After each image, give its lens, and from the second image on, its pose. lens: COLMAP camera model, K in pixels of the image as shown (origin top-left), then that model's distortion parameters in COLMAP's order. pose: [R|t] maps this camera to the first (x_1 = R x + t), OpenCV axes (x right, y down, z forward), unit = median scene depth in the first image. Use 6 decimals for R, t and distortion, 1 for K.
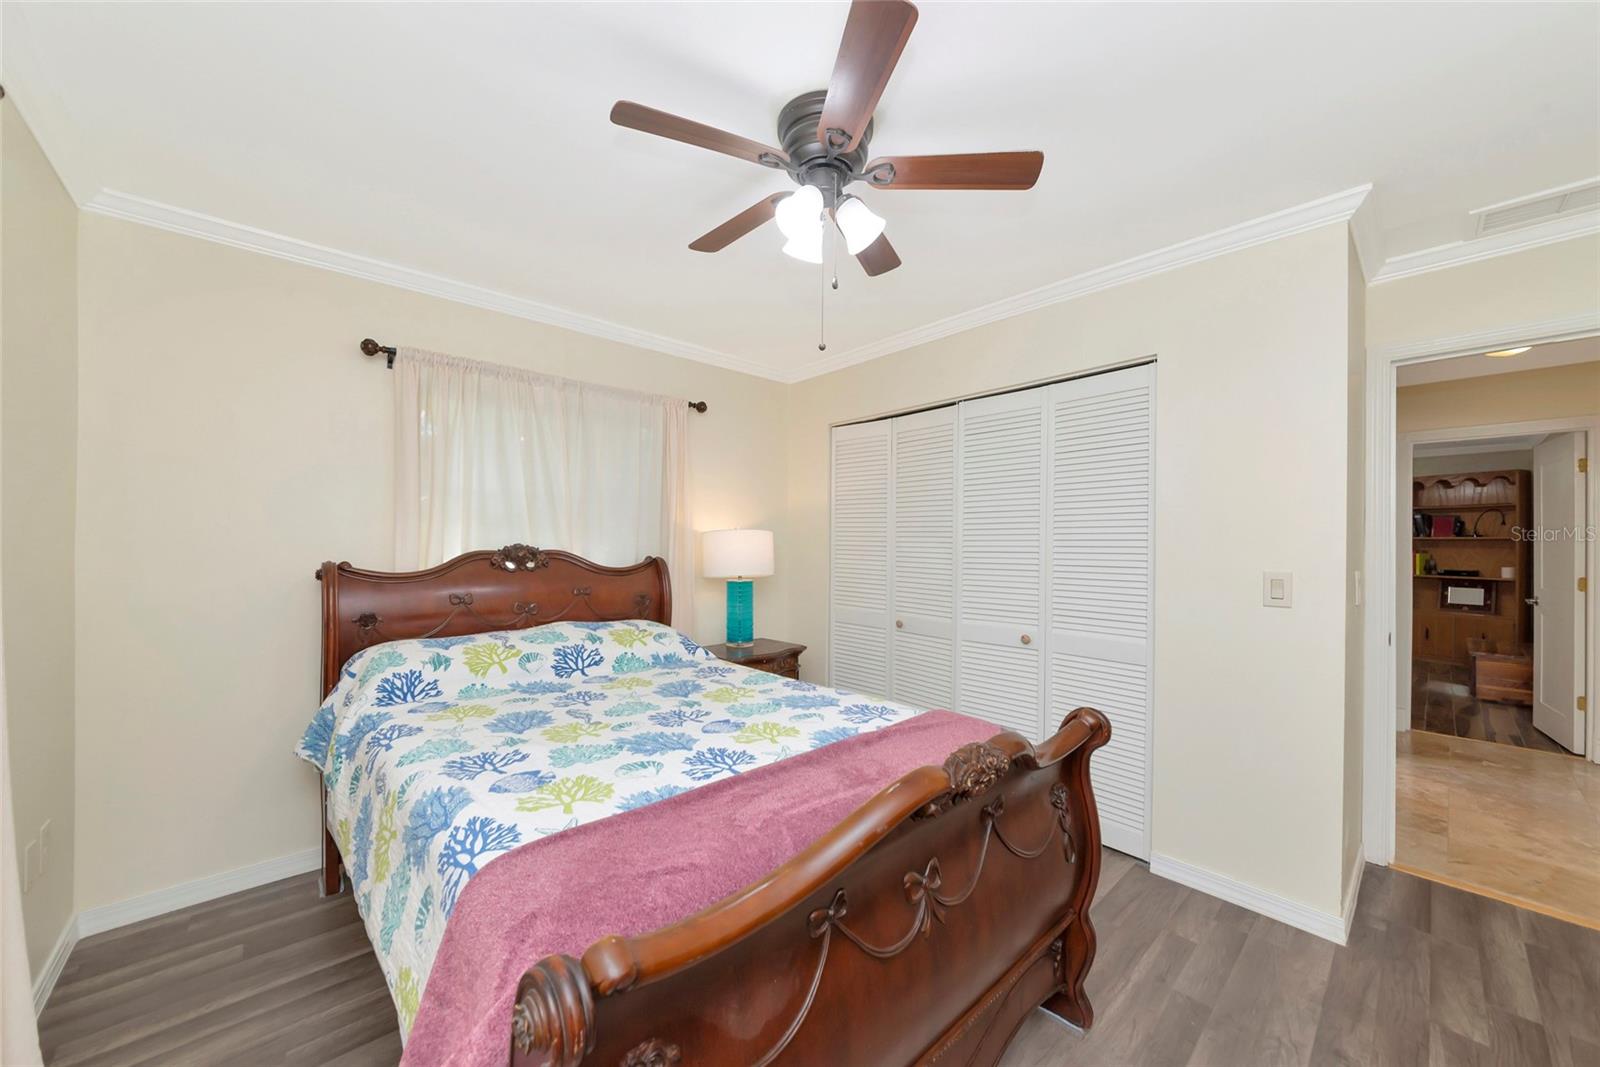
lens RADIAL K [[592.9, 0, 793.9], [0, 592.9, 532.5], [0, 0, 1]] dist [0.001885, -0.000033]
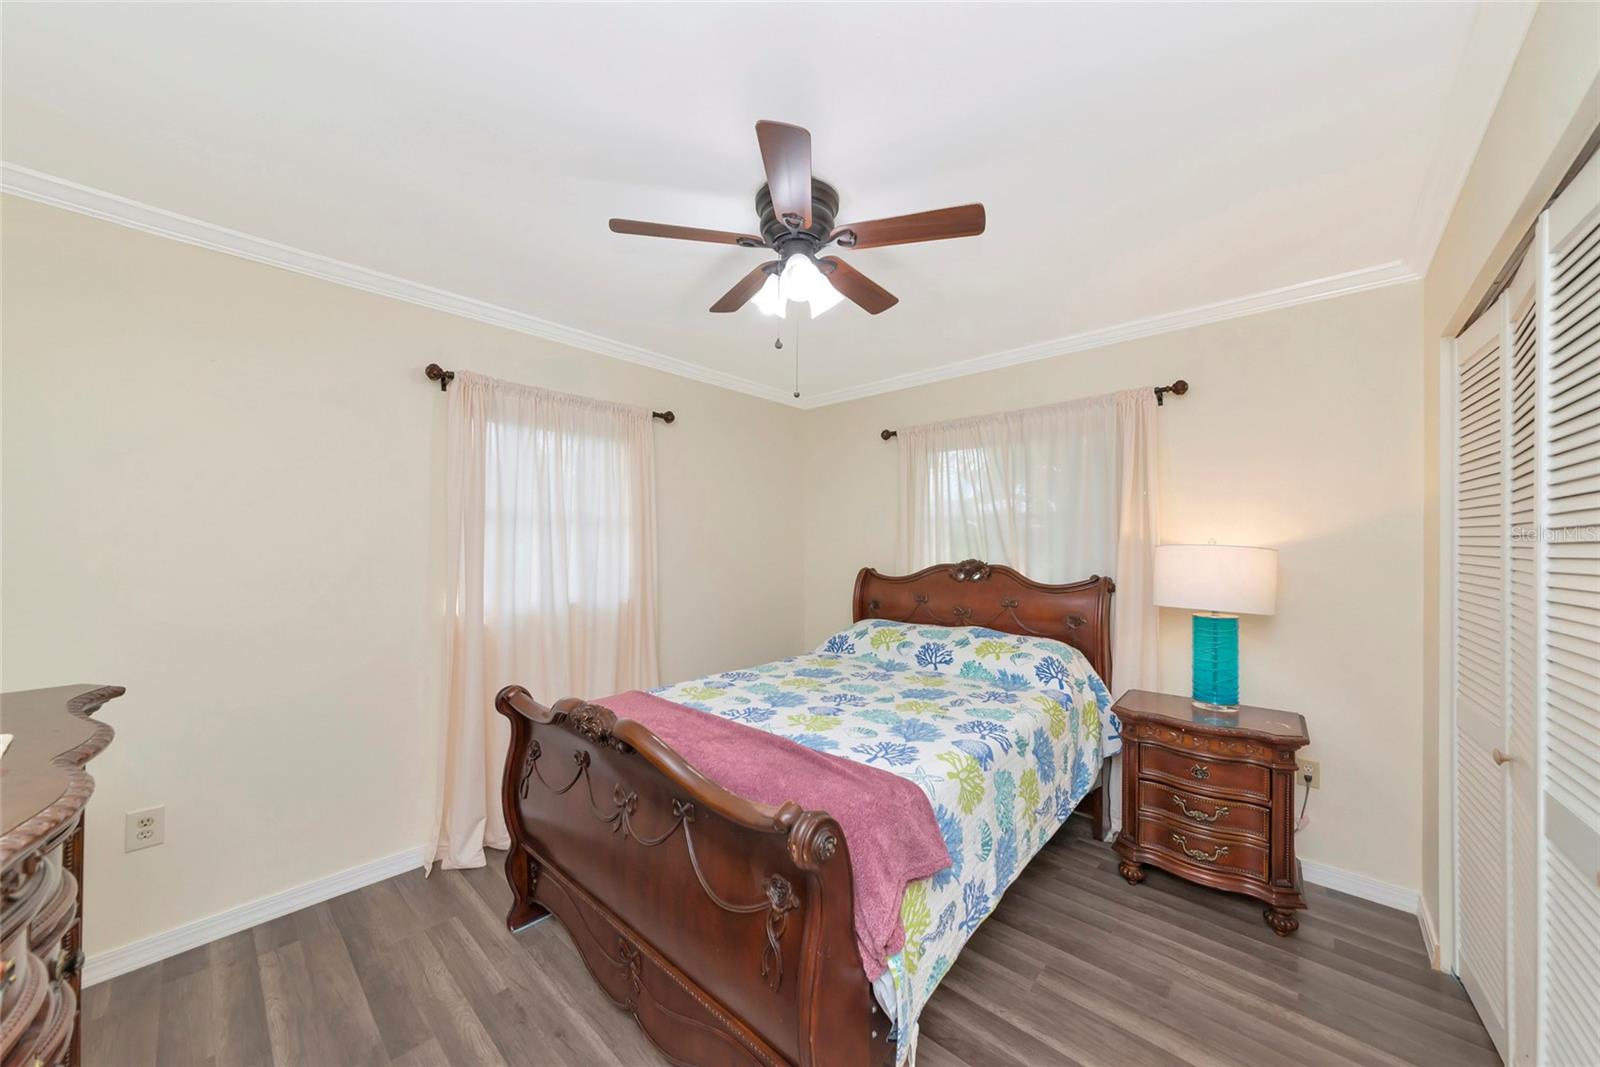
lens RADIAL K [[564.9, 0, 792.9], [0, 564.9, 547.4], [0, 0, 1]] dist [-0.003523, 0.000820]
pose [[0.078681, 0.000005, -0.996900, 0.887628], [0.013497, 0.999908, 0.001071, -0.015339], [0.996808, -0.013540, 0.078673, 0.706626]]
